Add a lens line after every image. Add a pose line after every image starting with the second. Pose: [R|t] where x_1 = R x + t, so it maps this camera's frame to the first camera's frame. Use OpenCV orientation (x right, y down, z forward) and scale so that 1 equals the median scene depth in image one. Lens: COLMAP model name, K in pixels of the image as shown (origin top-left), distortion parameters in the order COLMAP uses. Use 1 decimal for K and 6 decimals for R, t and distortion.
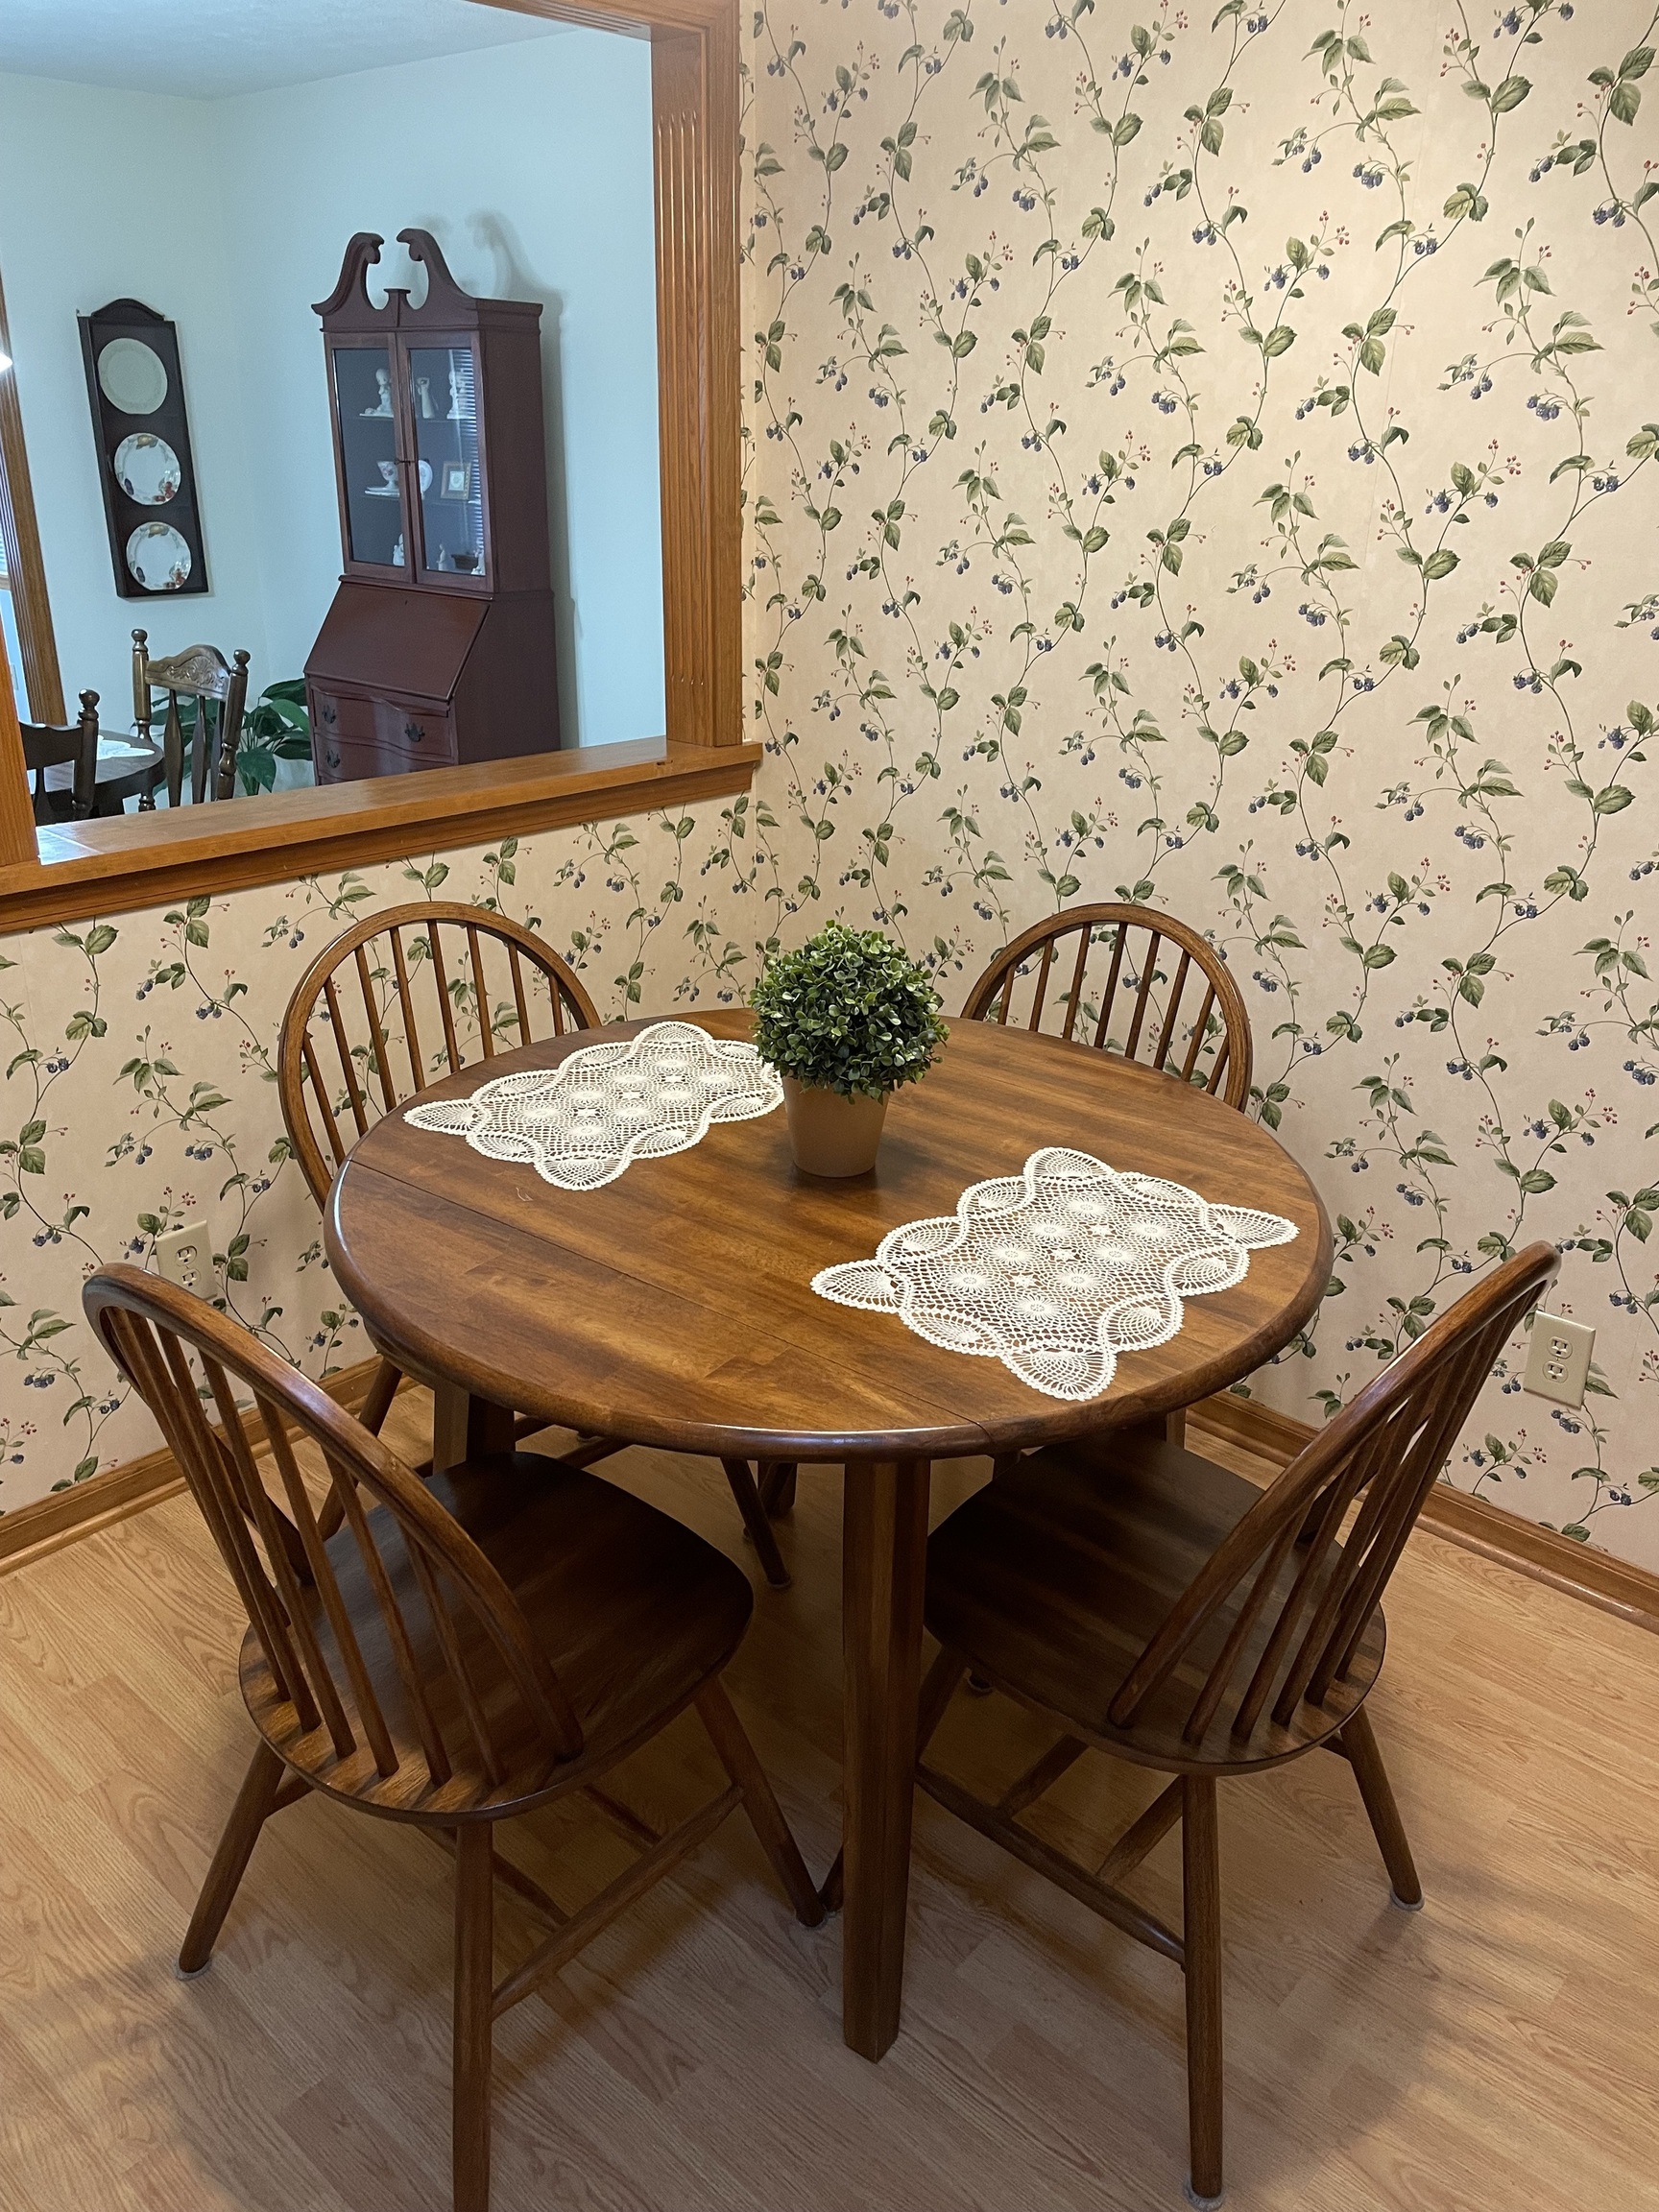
lens RADIAL K [[1676.2, 0, 837.7], [0, 1676.2, 1103.7], [0, 0, 1]] dist [0.069655, -0.077856]
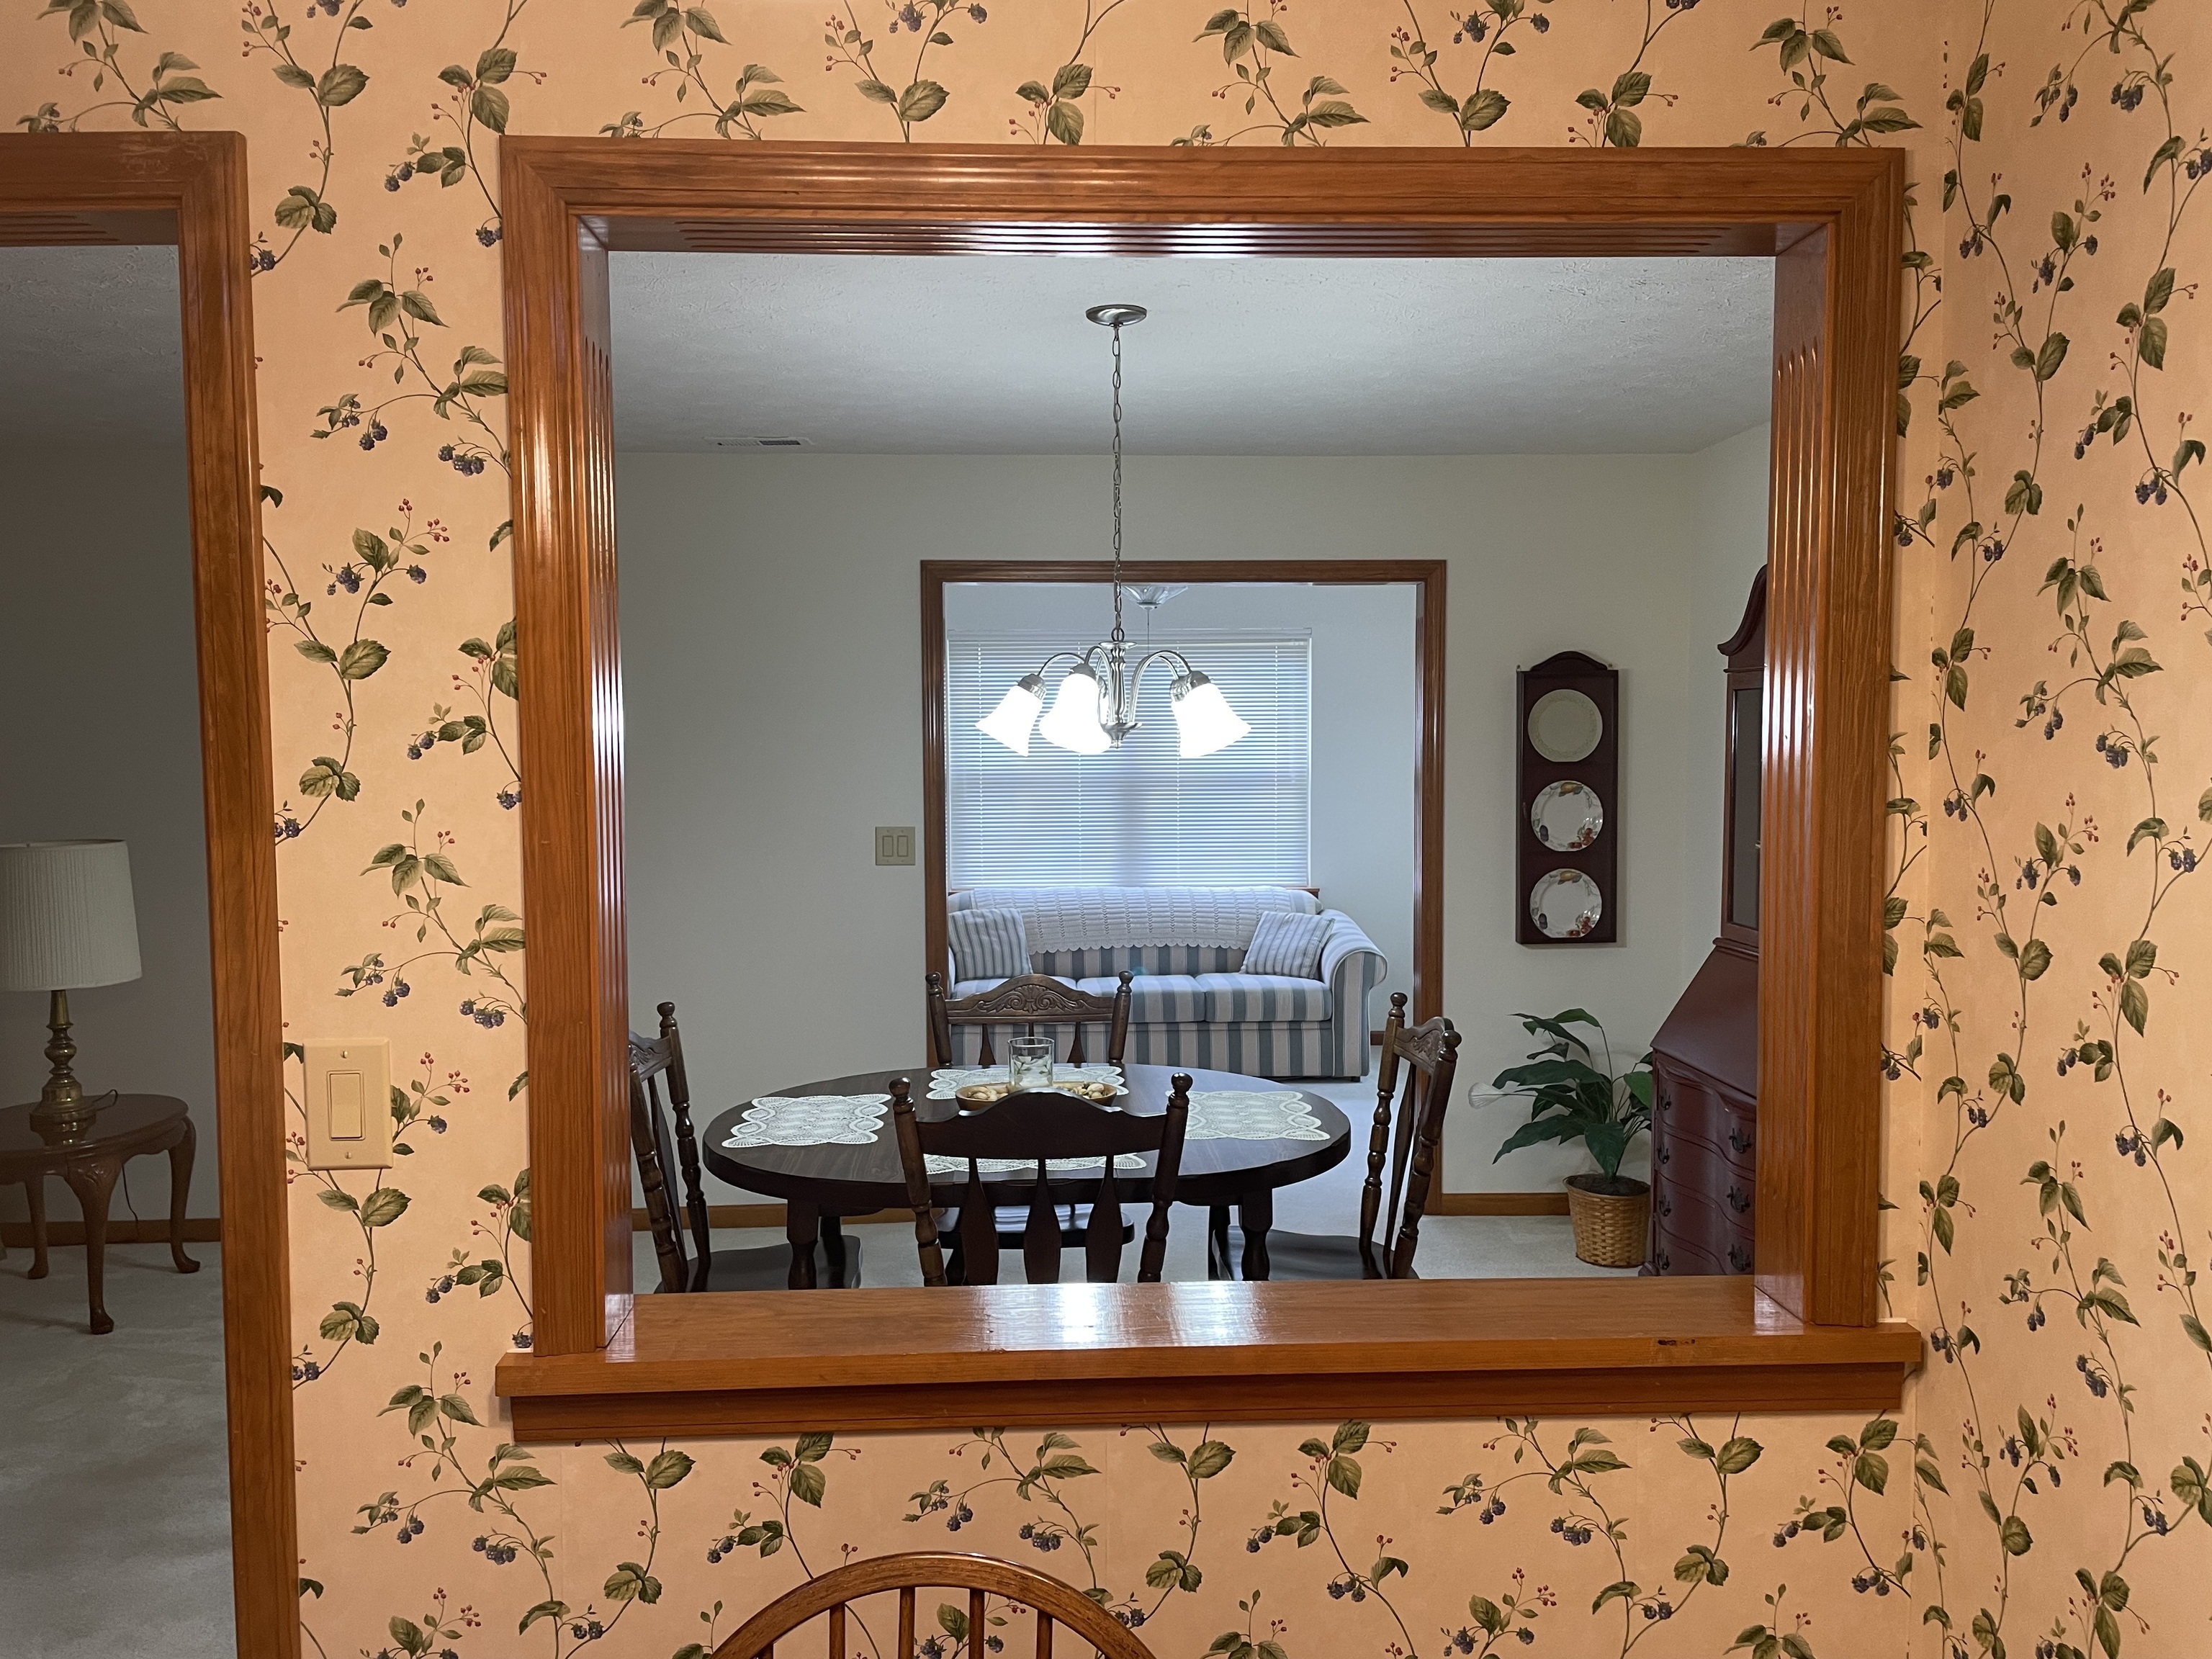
lens RADIAL K [[1676.2, 0, 1115.6], [0, 1676.2, 849.6], [0, 0, 1]] dist [0.069655, -0.077856]
pose [[0.695439, 0.023915, -0.718187, 0.174451], [-0.249793, 0.945162, -0.210408, -0.192728], [0.673771, 0.325724, 0.663277, 0.436545]]
